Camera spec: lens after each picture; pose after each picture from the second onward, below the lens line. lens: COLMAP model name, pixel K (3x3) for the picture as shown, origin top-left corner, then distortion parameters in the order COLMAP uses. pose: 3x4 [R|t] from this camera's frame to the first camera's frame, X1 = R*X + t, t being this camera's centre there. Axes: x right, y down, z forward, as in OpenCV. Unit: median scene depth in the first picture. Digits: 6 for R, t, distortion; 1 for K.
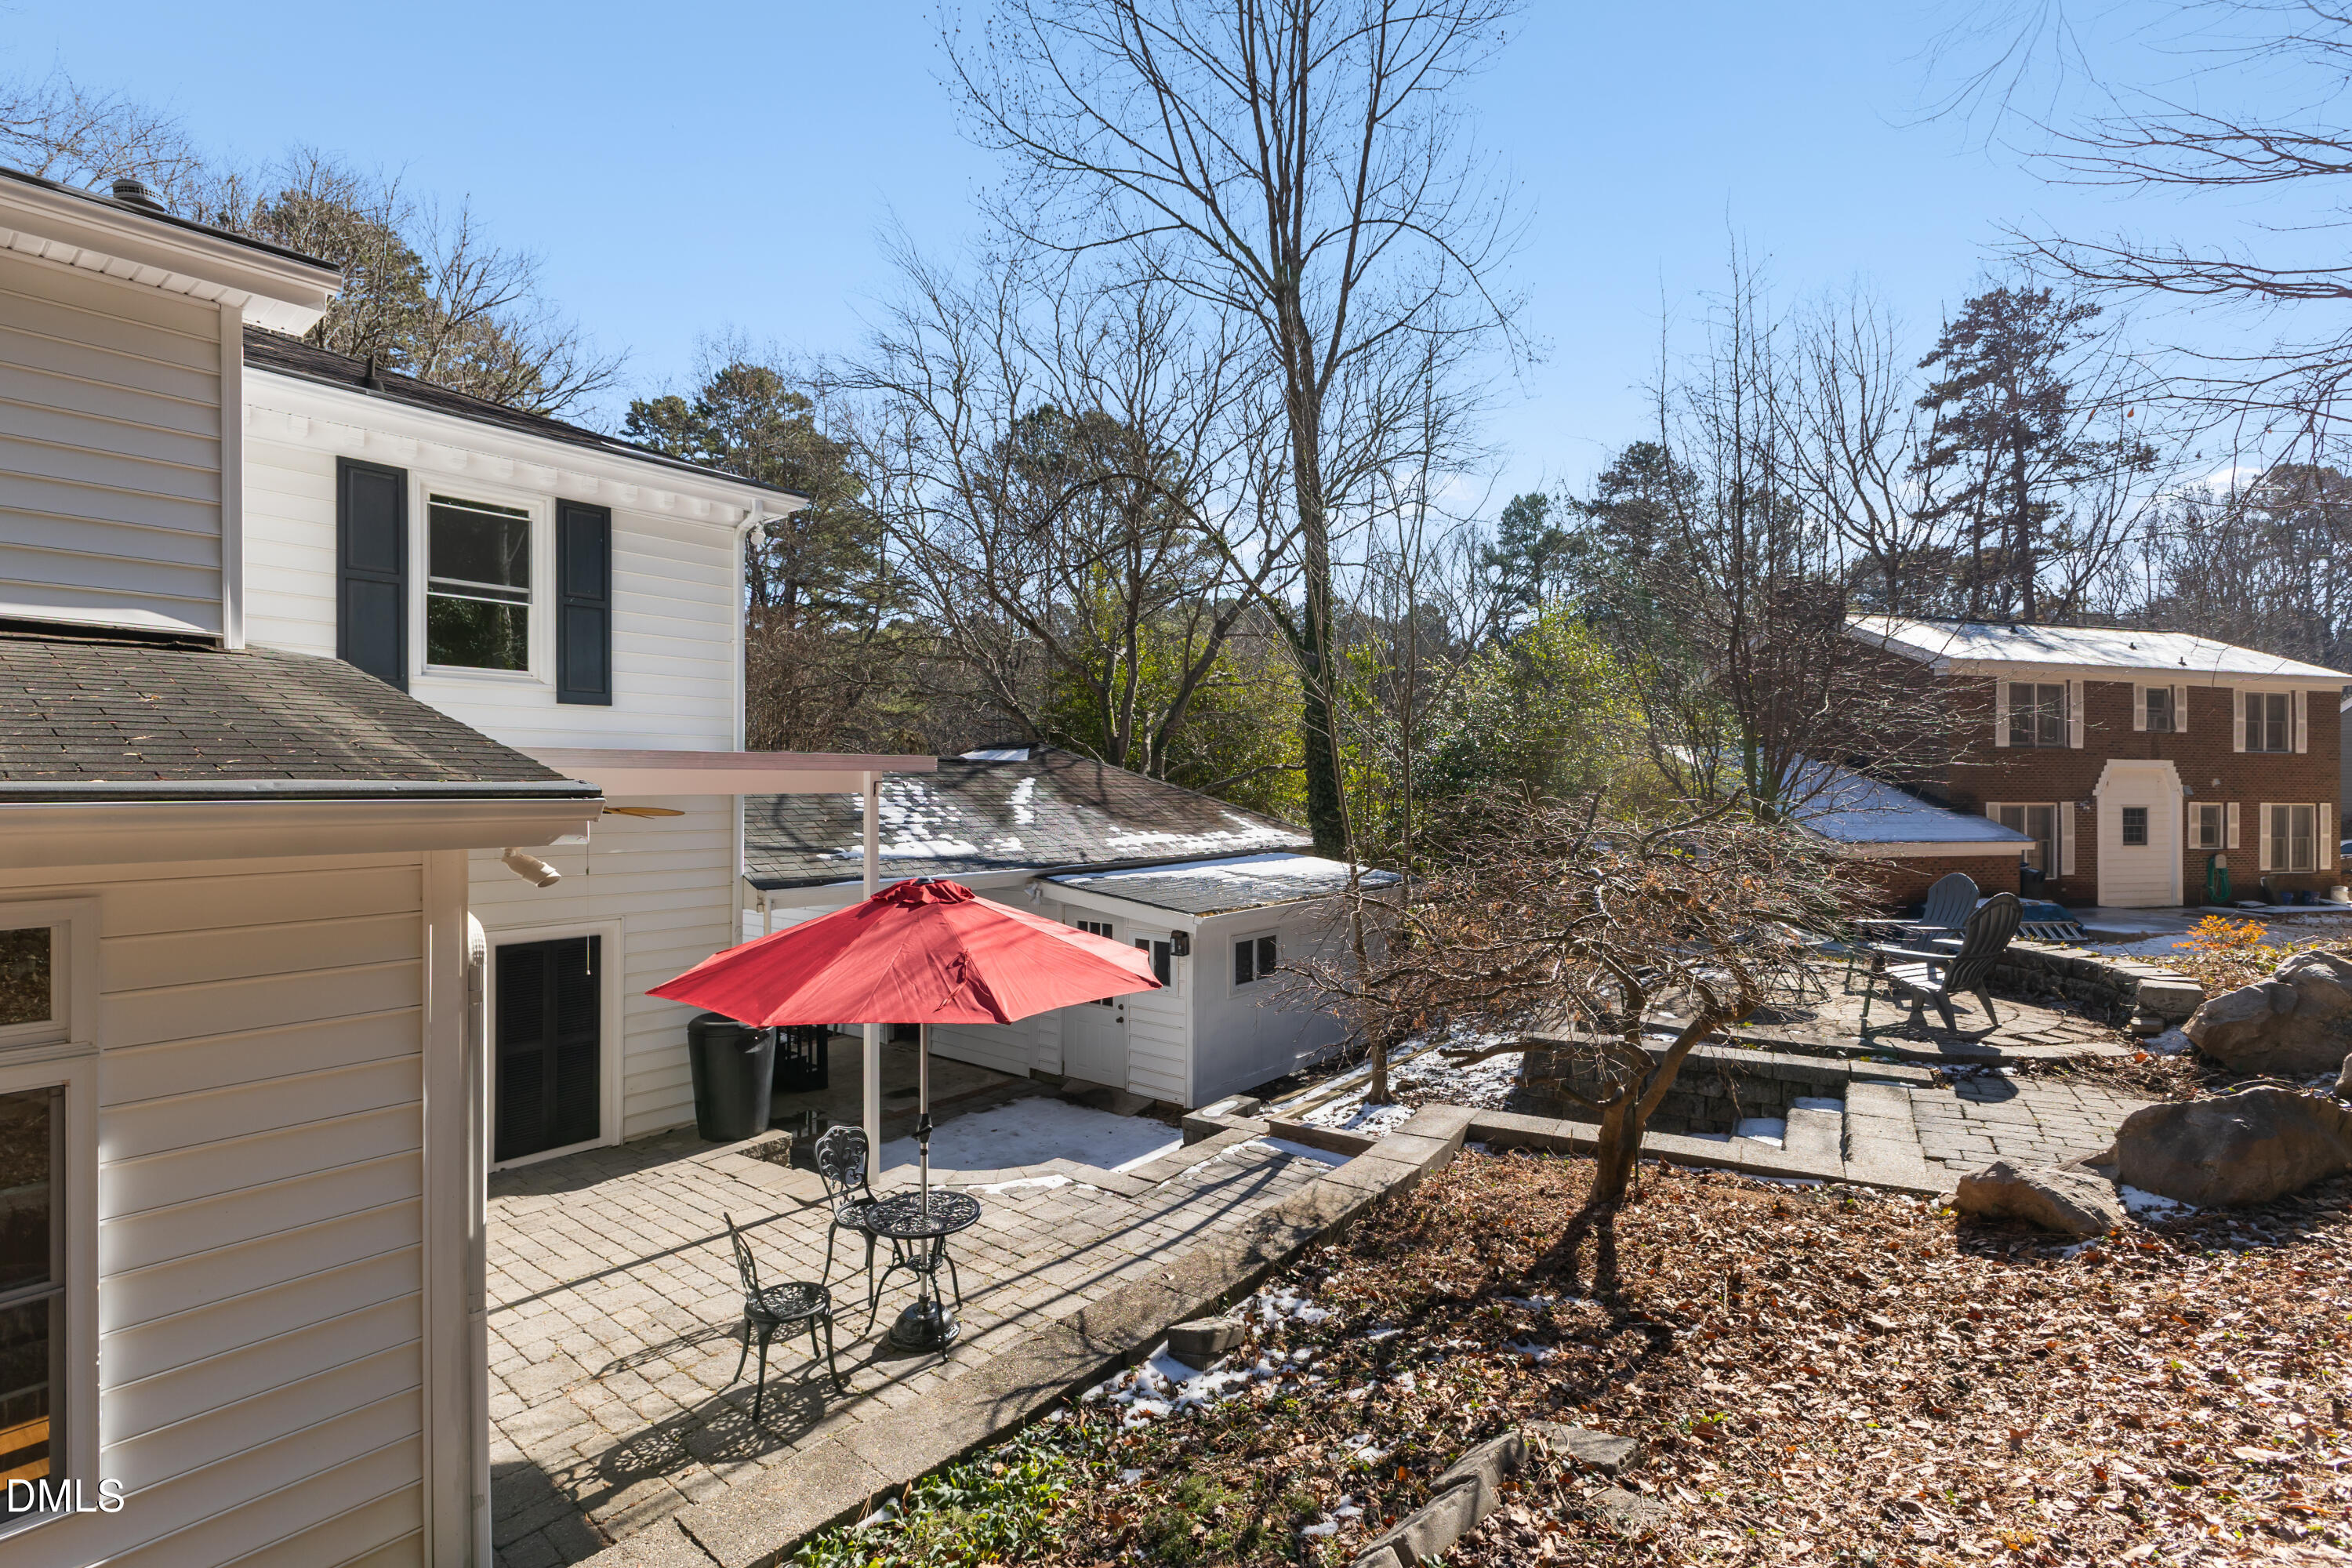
lens RADIAL K [[1059.0, 0, 1181.7], [0, 1059.0, 776.4], [0, 0, 1]] dist [-0.003931, 0.000039]
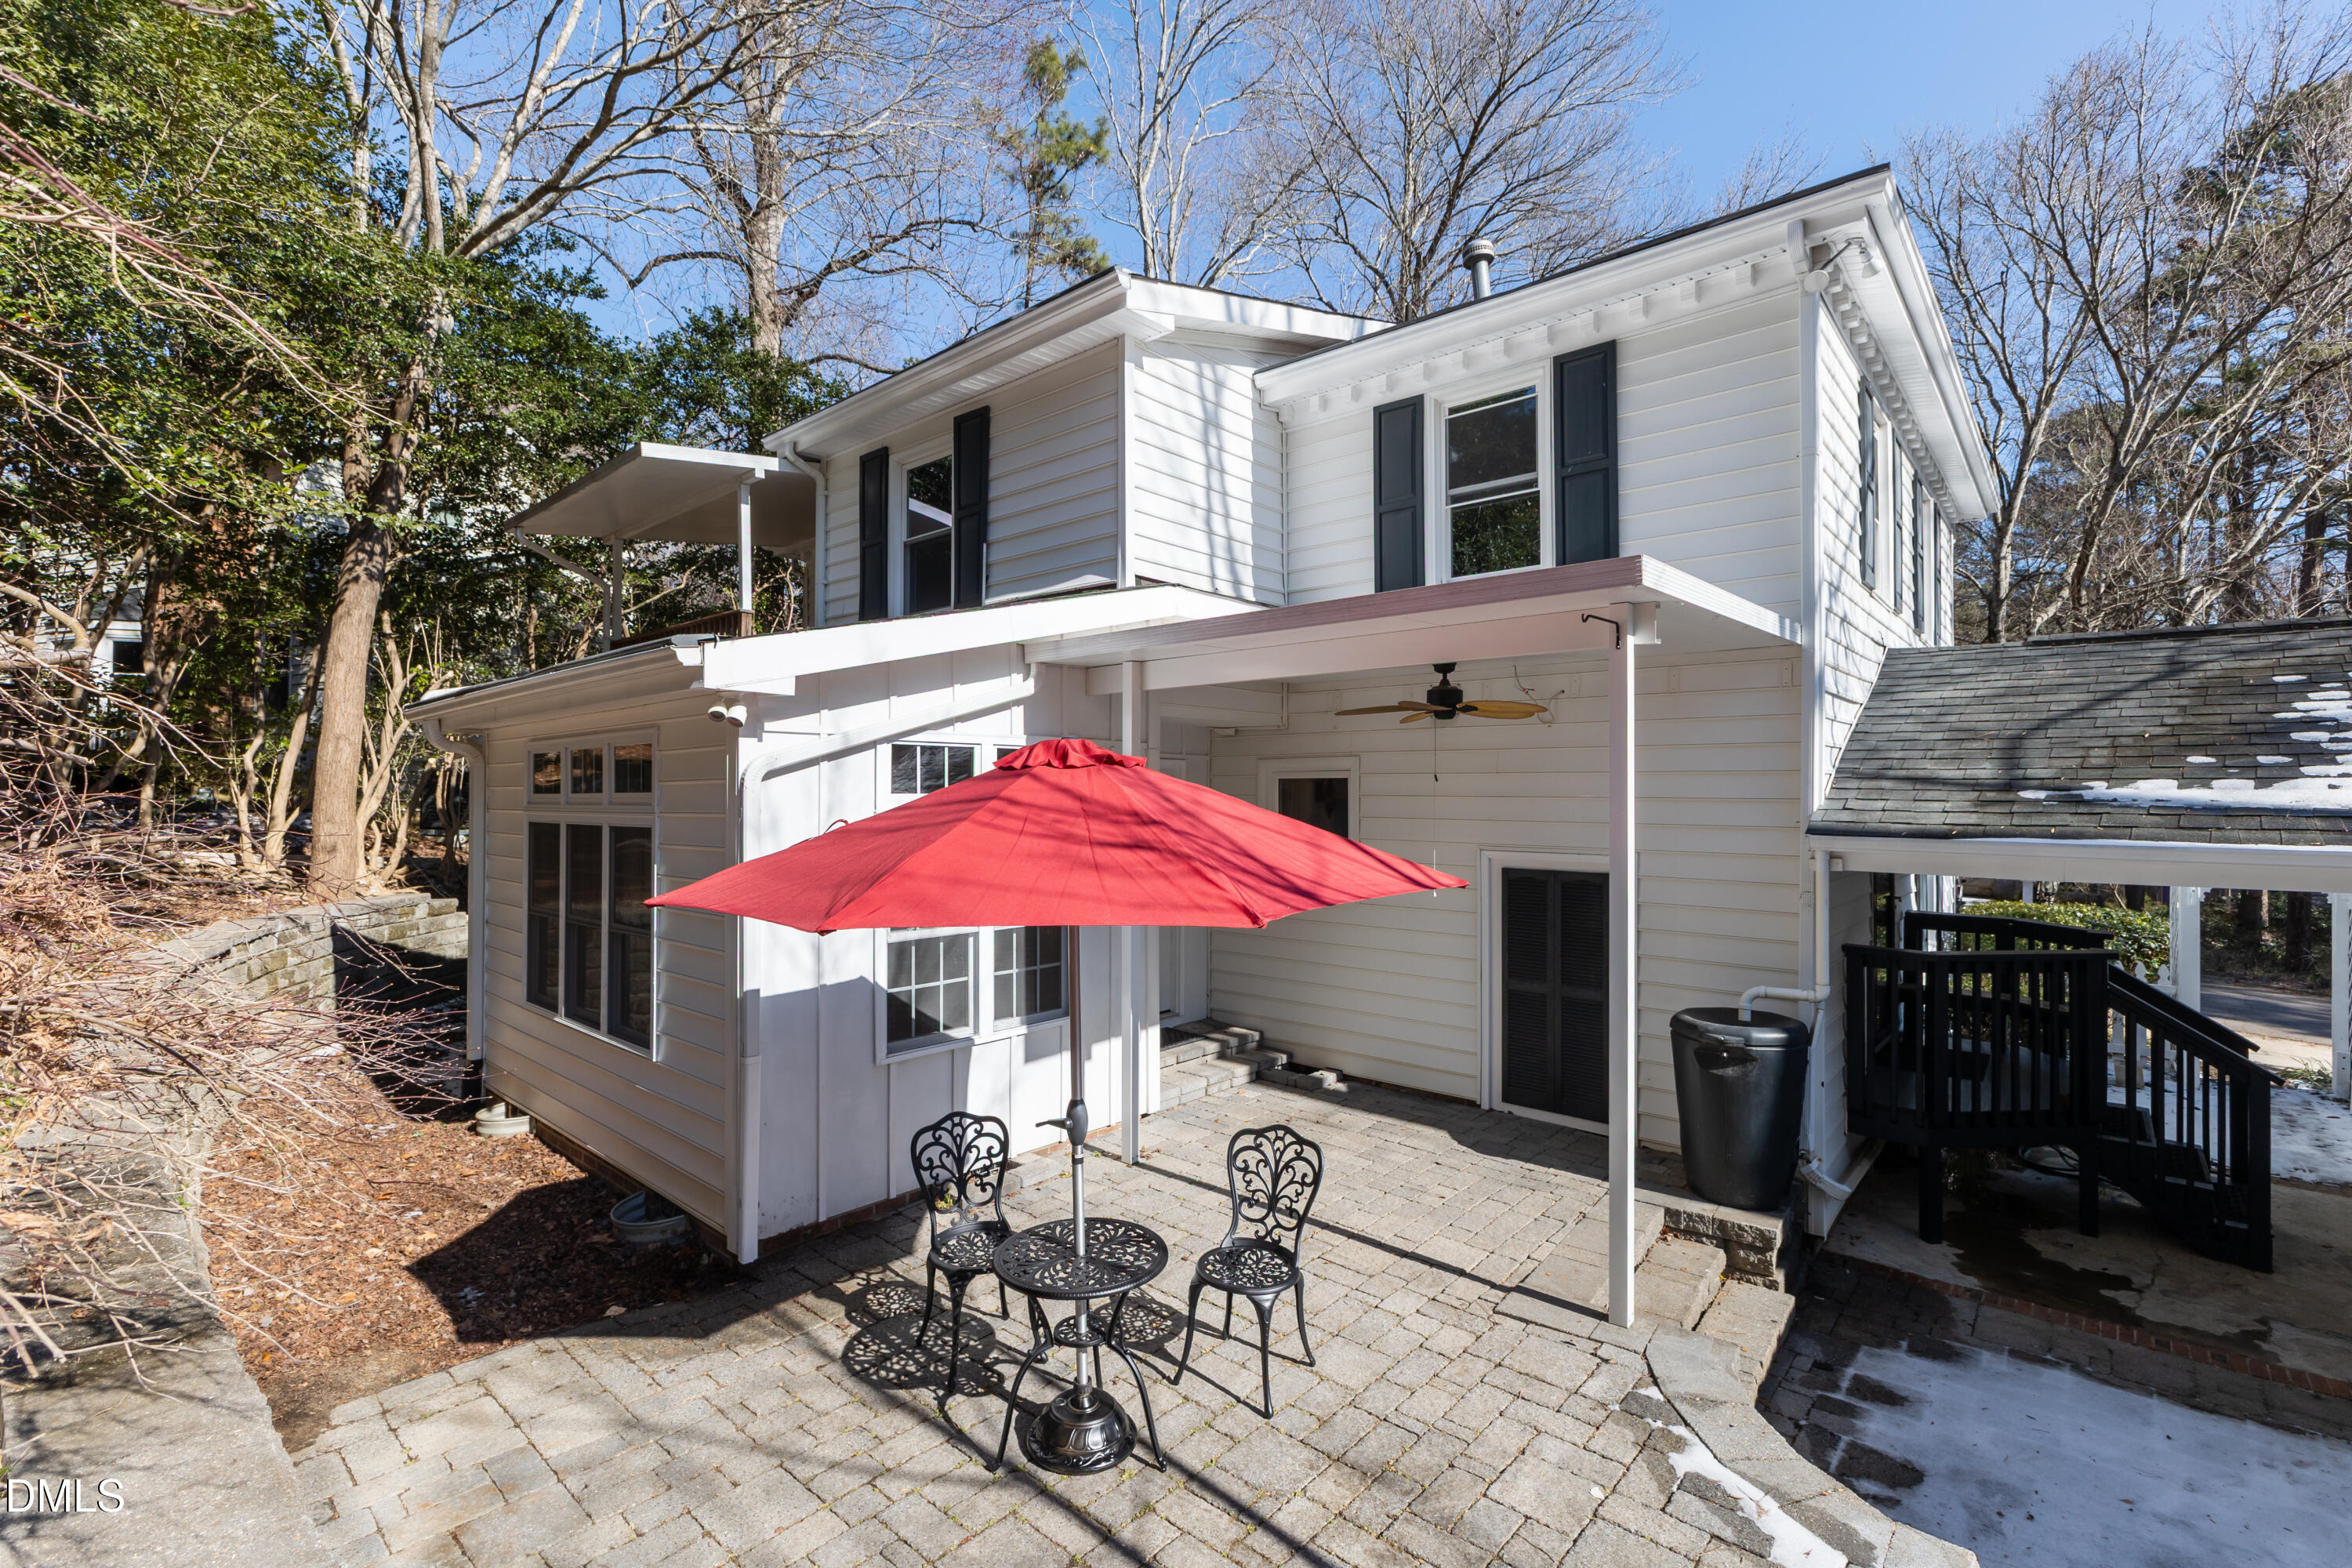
lens RADIAL K [[1029.3, 0, 1165.5], [0, 1029.3, 785.4], [0, 0, 1]] dist [-0.024820, 0.000267]
pose [[-0.059234, -0.002674, -0.998241, 0.272961], [0.014230, 0.999893, -0.003522, 0.089259], [0.998143, -0.014414, -0.059189, 0.784924]]
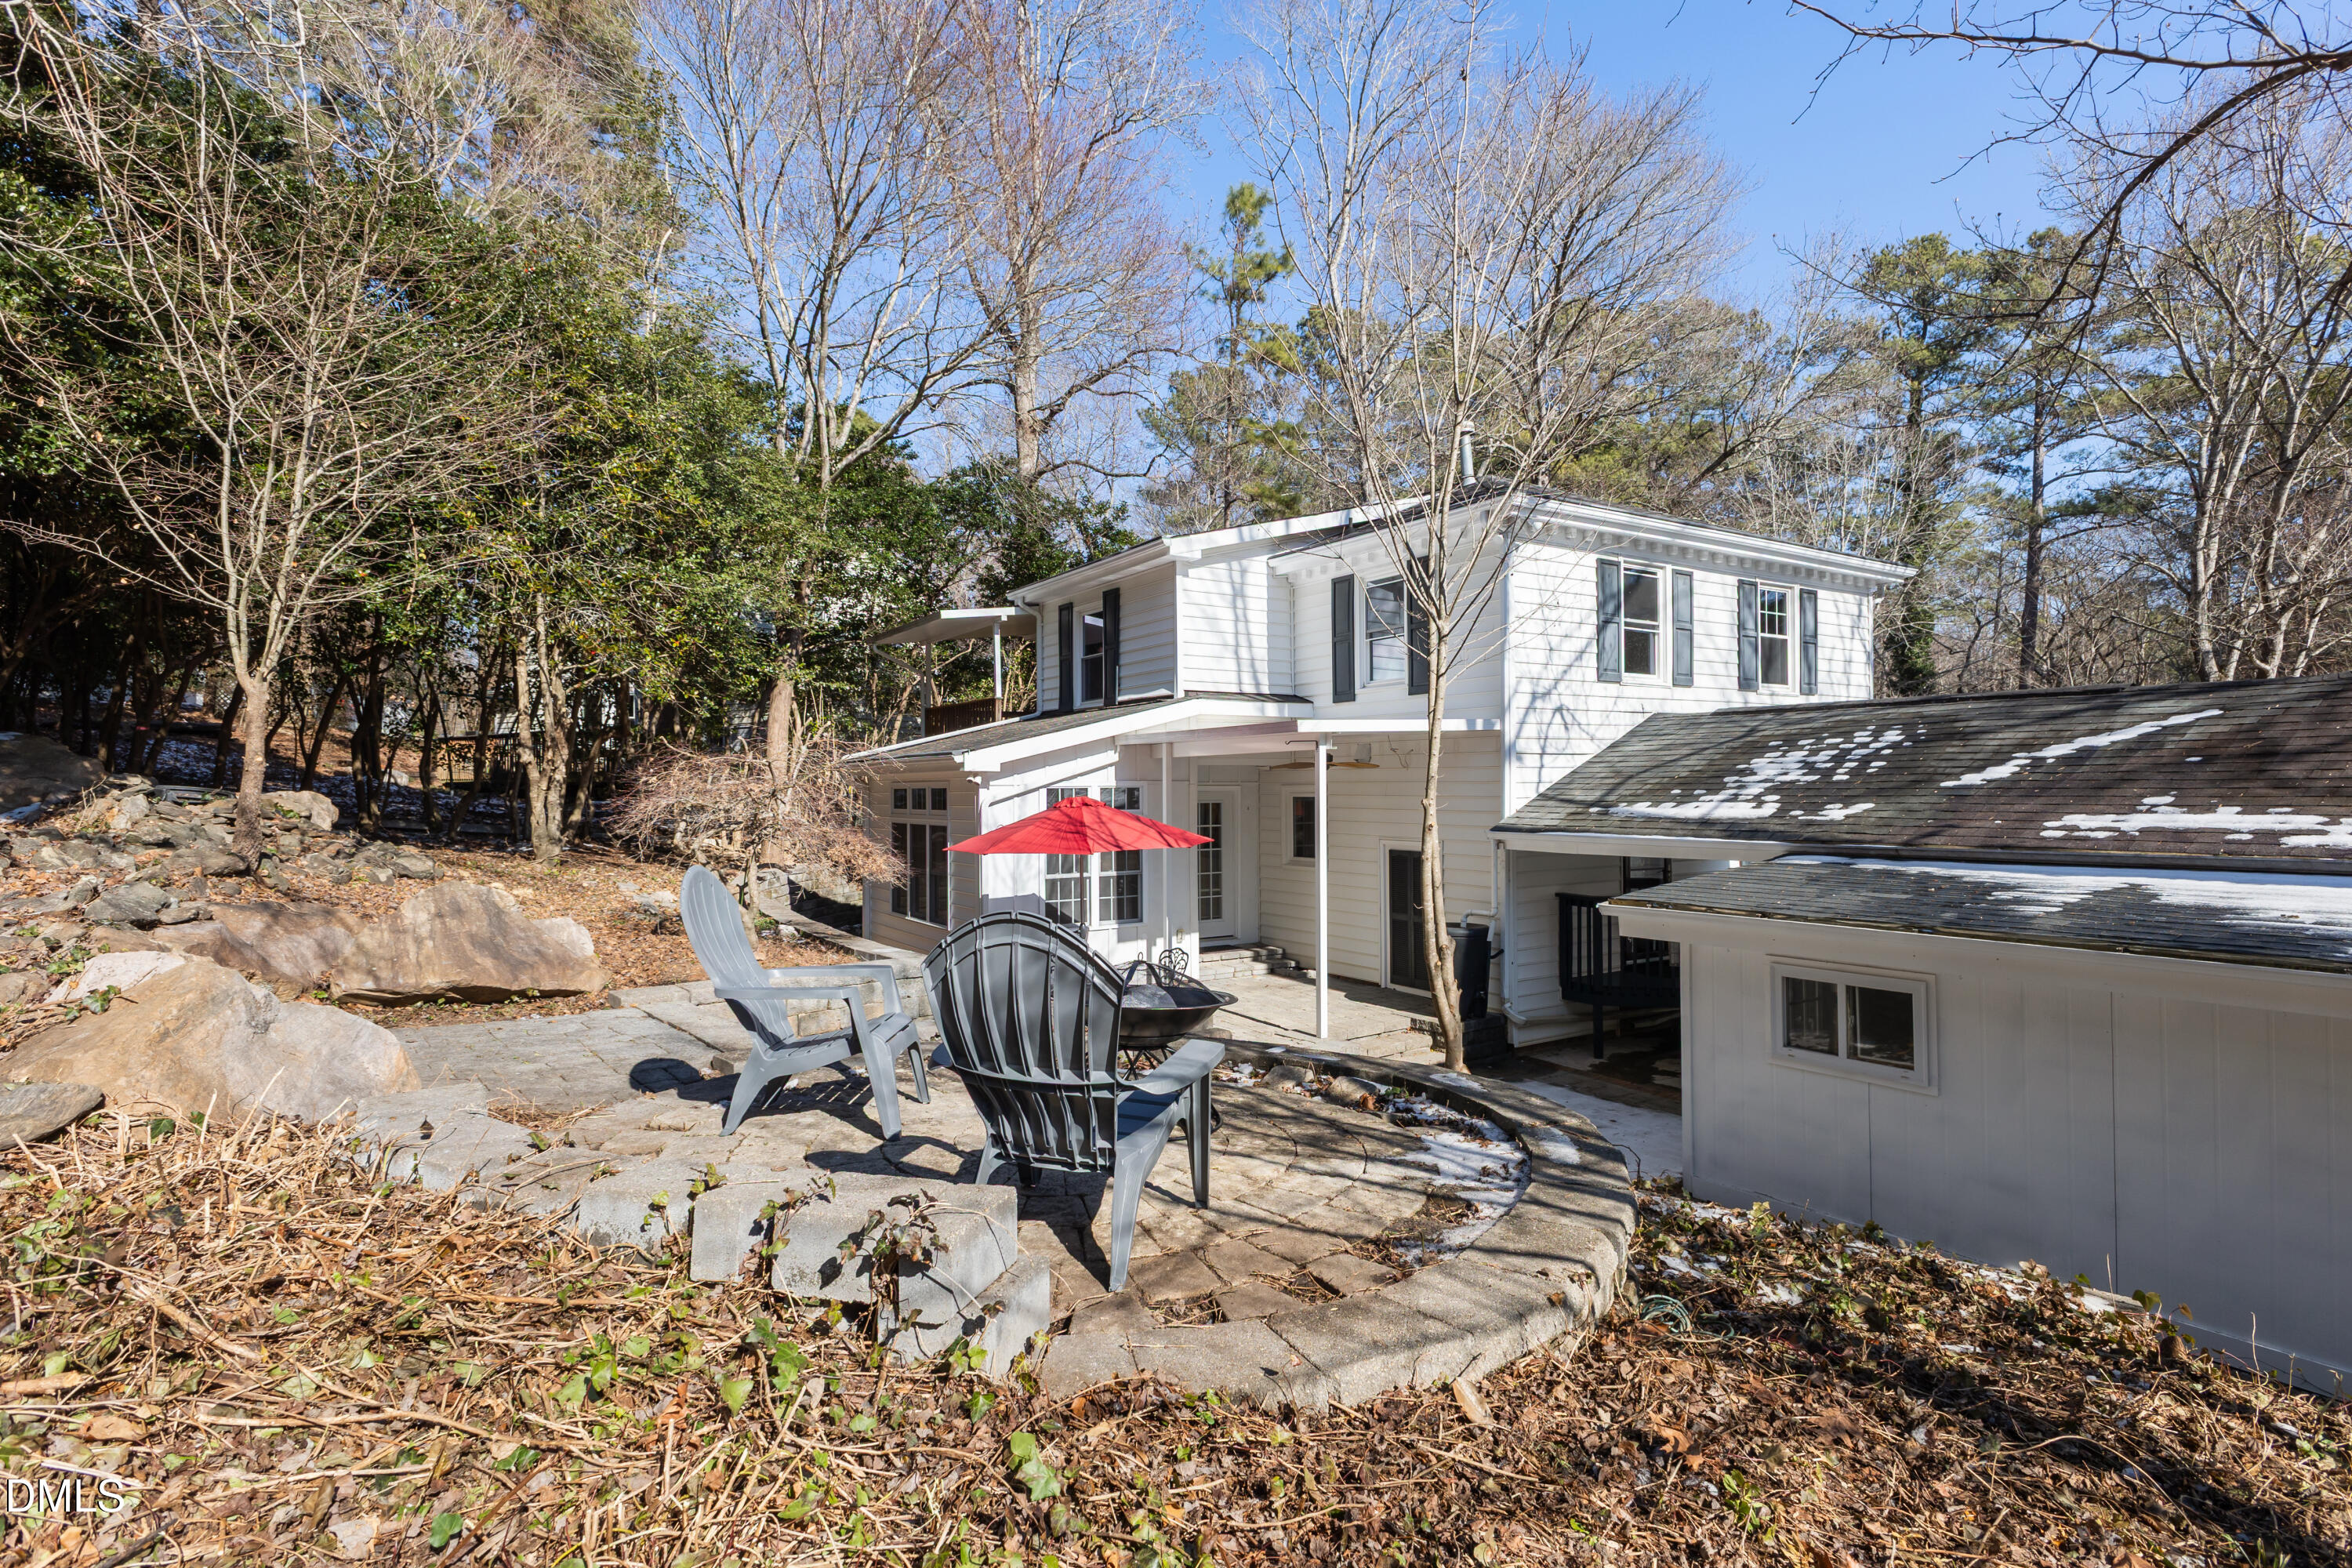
lens RADIAL K [[1151.7, 0, 1176.0], [0, 1151.7, 784.0], [0, 0, 1]] dist [-0.035097, -0.000156]
pose [[-0.331302, 0.007913, -0.943492, 1.166793], [0.023887, 0.999715, -0.000004, 0.053075], [0.943222, -0.022538, -0.331396, 1.324354]]
